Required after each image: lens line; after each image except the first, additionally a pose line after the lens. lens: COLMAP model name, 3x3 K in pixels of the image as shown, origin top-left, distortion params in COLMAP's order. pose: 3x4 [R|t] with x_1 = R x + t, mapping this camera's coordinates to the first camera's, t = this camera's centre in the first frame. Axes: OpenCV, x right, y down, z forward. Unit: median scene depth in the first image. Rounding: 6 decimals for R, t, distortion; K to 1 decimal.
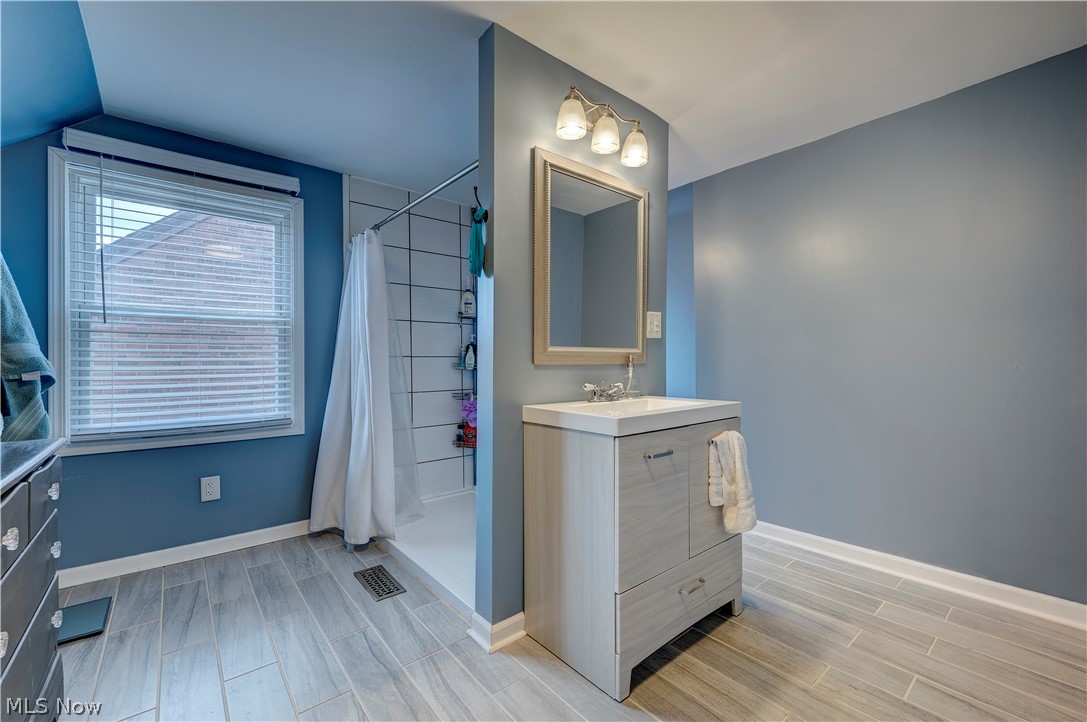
lens RADIAL K [[460.6, 0, 543.5], [0, 460.6, 361.0], [0, 0, 1]] dist [0.000744, 0.000015]
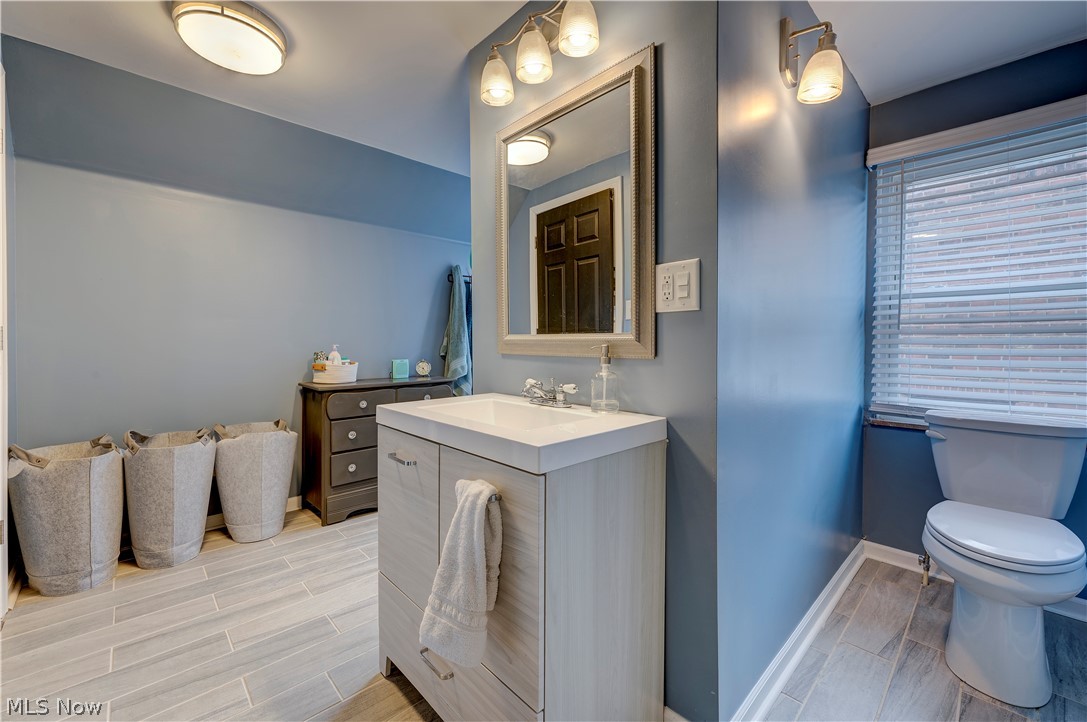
lens RADIAL K [[431.7, 0, 543.5], [0, 431.7, 361.0], [0, 0, 1]] dist [-0.000804, -0.000032]
pose [[0.074426, 0.042509, -0.996320, 0.771940], [0.000361, 0.999090, 0.042654, -0.013785], [0.997226, -0.003534, 0.074343, 0.854255]]
